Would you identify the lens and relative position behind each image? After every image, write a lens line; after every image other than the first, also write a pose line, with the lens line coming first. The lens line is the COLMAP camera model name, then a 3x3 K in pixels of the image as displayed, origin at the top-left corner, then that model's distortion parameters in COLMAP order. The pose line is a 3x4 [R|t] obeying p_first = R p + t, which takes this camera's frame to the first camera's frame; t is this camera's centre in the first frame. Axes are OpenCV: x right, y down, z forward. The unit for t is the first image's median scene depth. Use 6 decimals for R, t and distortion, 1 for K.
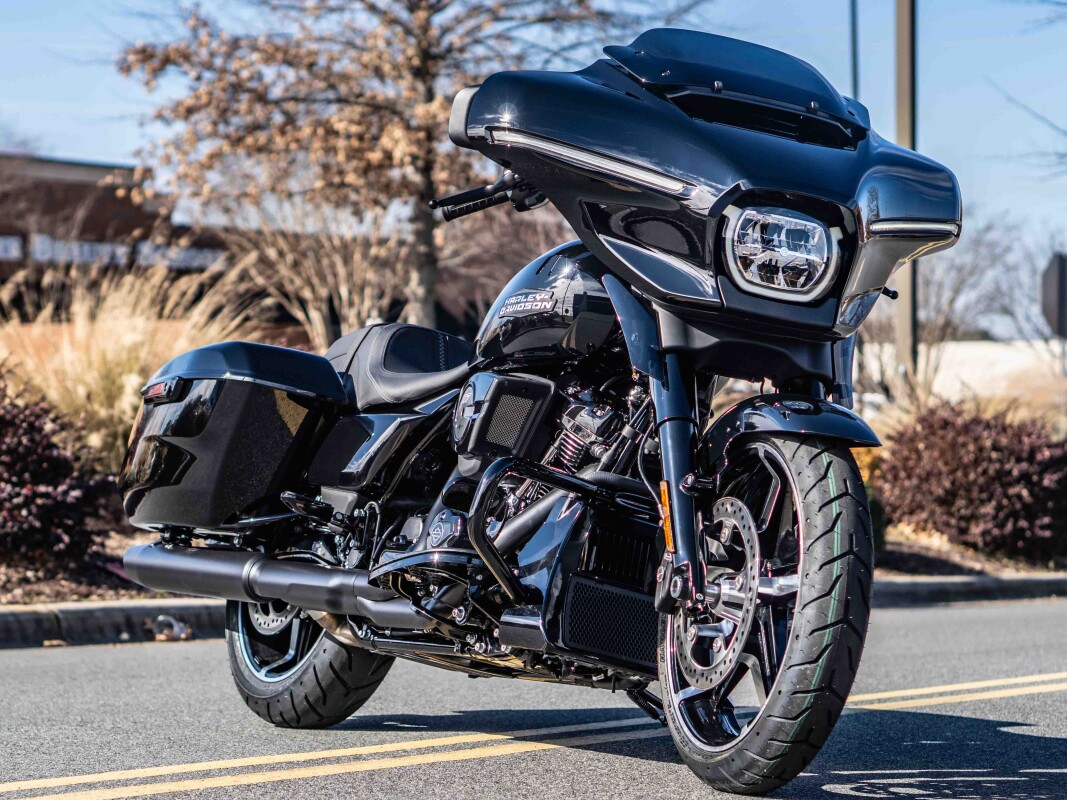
lens RADIAL K [[2716.1, 0, 525.3], [0, 2716.1, 409.5], [0, 0, 1]] dist [0.138102, 0.000000]
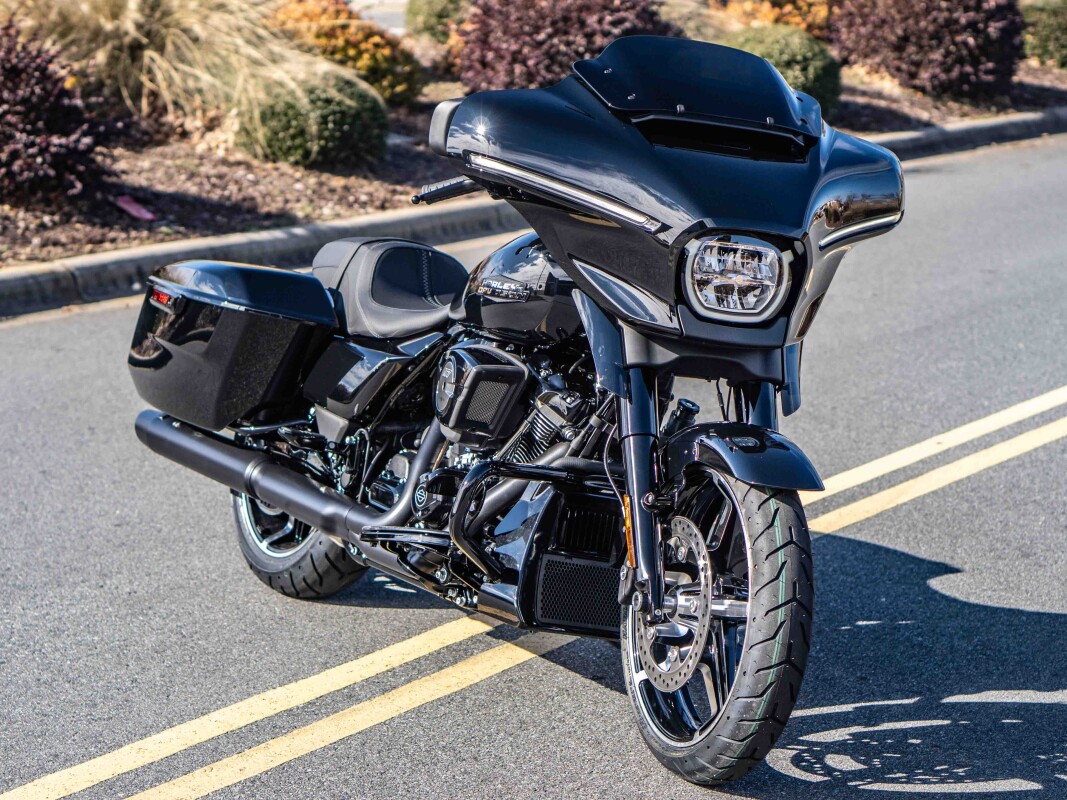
lens RADIAL K [[2509.3, 0, 539.6], [0, 2509.3, 389.8], [0, 0, 1]] dist [0.118239, 0.000000]
pose [[0.999913, -0.001081, 0.013113, 0.002196], [-0.001130, 0.985894, 0.167369, -0.170957], [-0.013109, -0.167369, 0.985807, 0.005340]]
